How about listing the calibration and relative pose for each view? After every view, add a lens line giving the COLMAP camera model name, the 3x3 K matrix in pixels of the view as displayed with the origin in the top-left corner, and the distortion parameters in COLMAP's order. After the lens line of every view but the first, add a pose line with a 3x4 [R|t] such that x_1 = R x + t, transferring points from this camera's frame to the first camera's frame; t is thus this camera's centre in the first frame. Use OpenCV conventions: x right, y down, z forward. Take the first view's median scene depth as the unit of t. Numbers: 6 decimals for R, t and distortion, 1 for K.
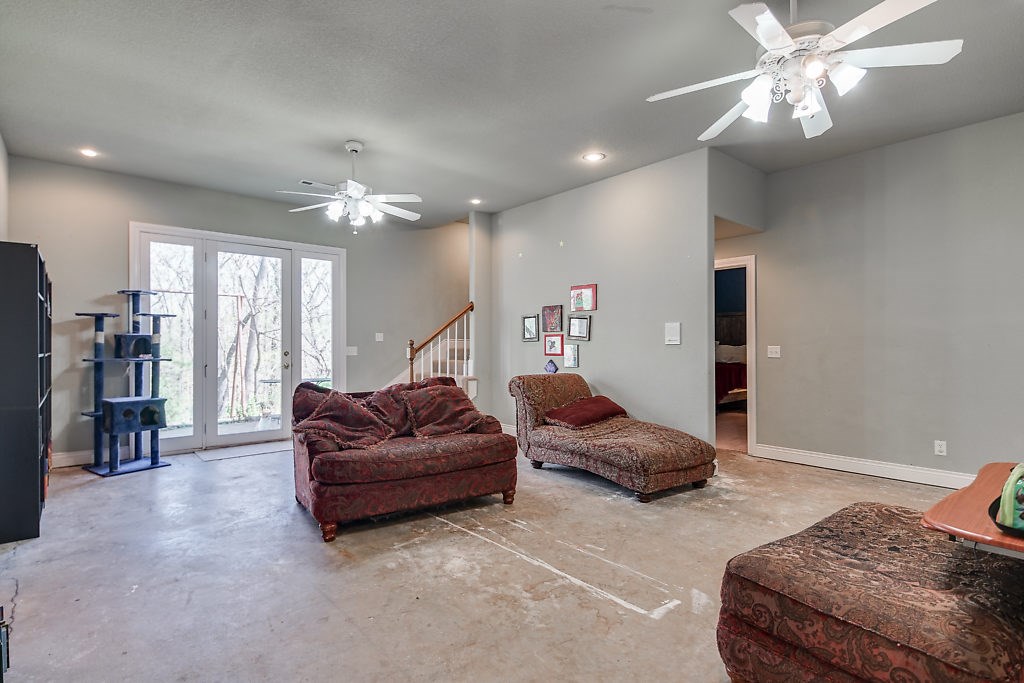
lens RADIAL K [[501.3, 0, 495.2], [0, 501.3, 337.4], [0, 0, 1]] dist [0.017060, -0.010654]
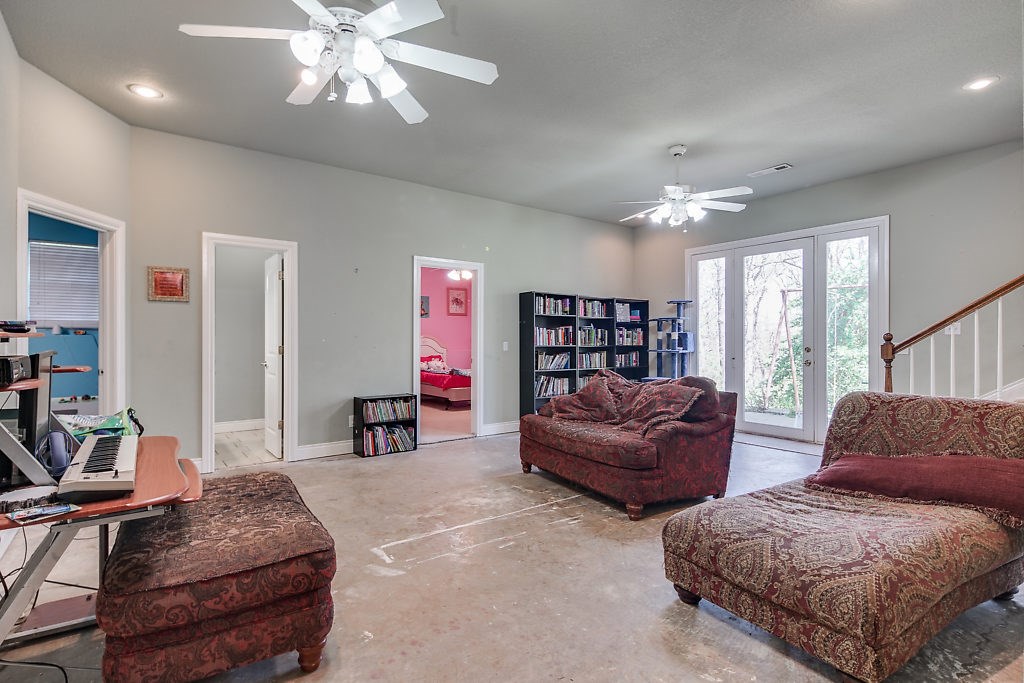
lens RADIAL K [[501.3, 0, 495.2], [0, 501.3, 337.4], [0, 0, 1]] dist [0.017060, -0.010654]
pose [[-0.078251, -0.007510, -0.996905, 1.078625], [0.015968, 0.999834, -0.008785, 0.016160], [0.996806, -0.016606, -0.078118, 0.964036]]
